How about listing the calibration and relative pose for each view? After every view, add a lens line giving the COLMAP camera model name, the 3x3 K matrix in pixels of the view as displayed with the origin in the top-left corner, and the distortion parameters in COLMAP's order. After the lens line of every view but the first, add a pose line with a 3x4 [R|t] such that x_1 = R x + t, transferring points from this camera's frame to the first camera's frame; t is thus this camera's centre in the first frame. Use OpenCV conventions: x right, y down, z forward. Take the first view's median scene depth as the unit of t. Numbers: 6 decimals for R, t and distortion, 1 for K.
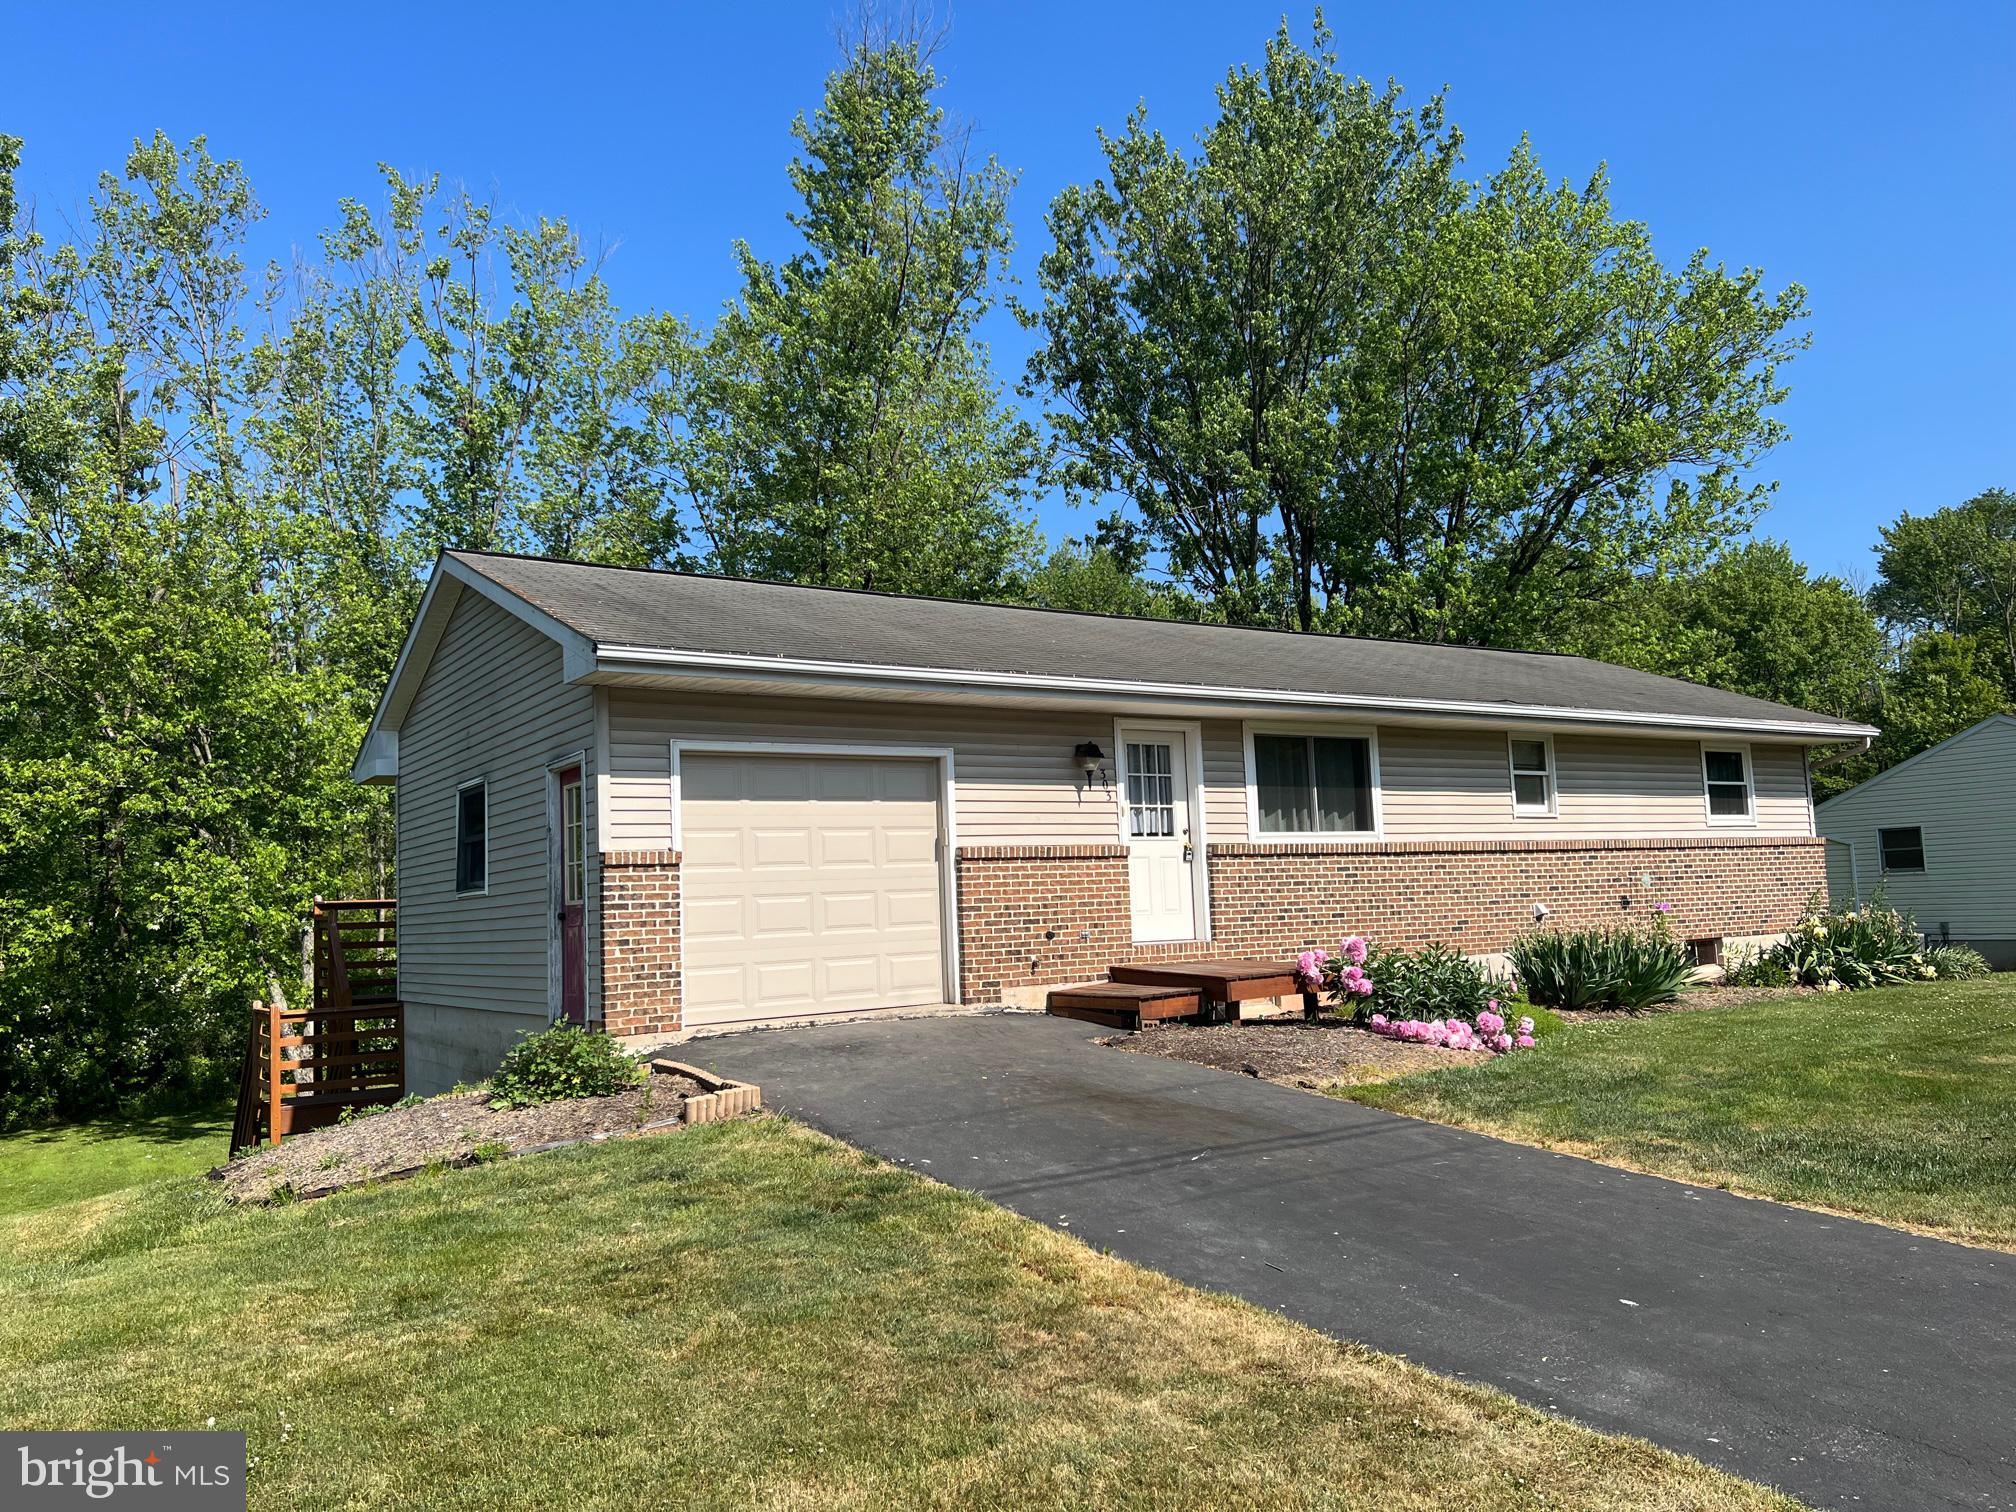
lens RADIAL K [[1494.4, 0, 1008.0], [0, 1494.4, 756.0], [0, 0, 1]] dist [0.103975, -0.126424]
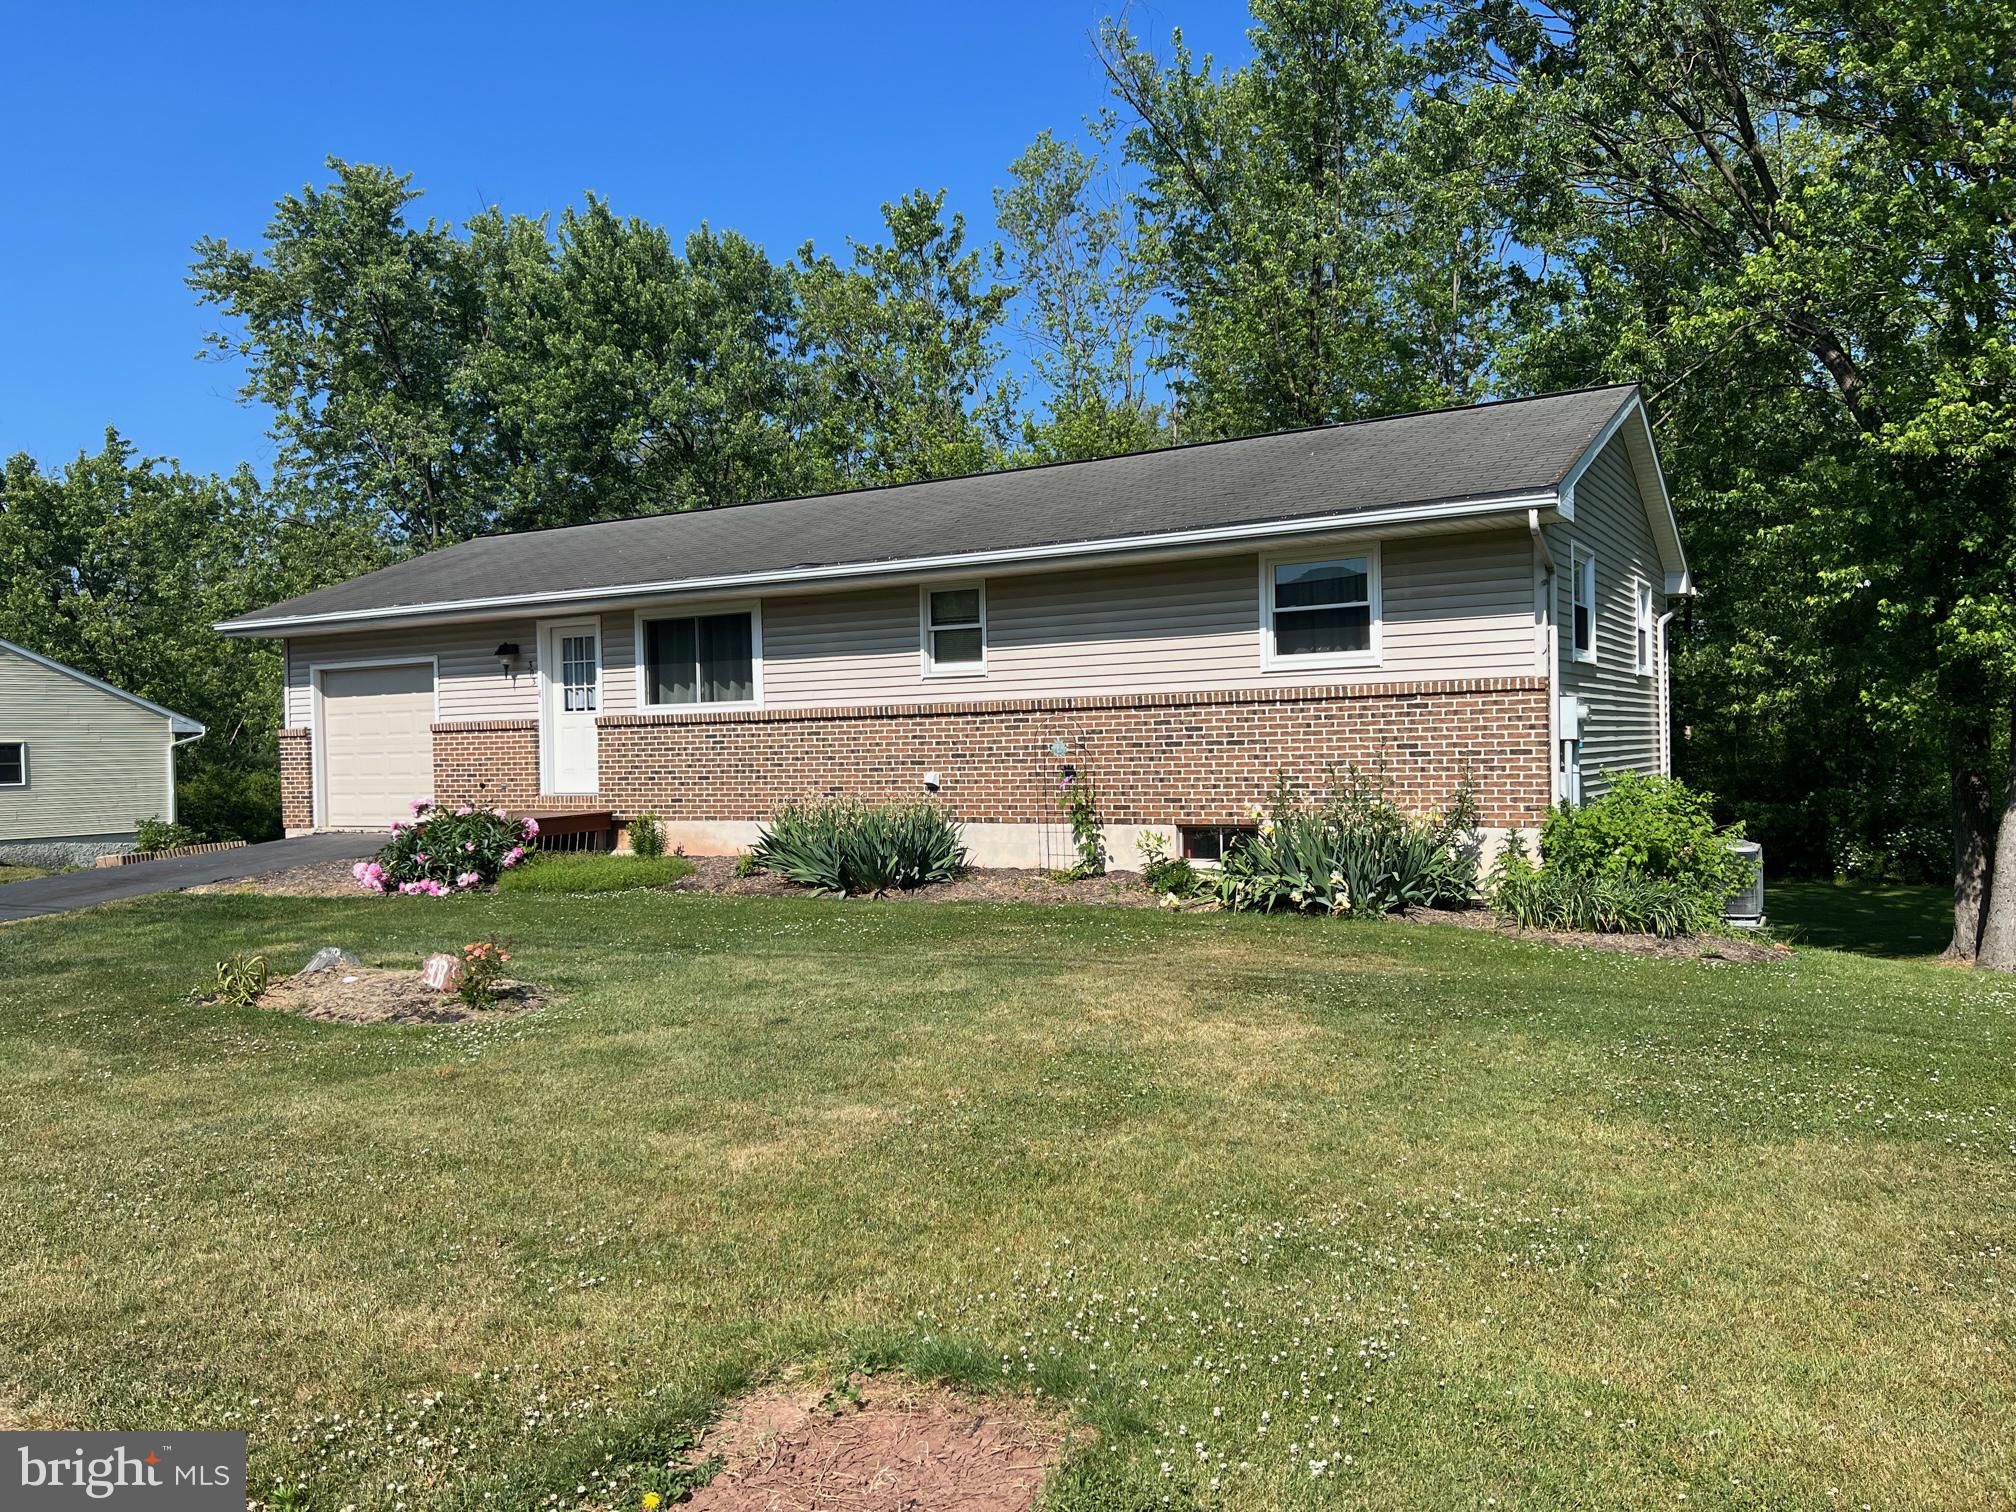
lens RADIAL K [[1494.4, 0, 1008.0], [0, 1494.4, 756.0], [0, 0, 1]] dist [0.103975, -0.126424]
pose [[0.436310, 0.028724, -0.899338, 1.277131], [0.090459, 0.993026, 0.075603, 0.025714], [0.895238, -0.114340, 0.430669, 0.705755]]
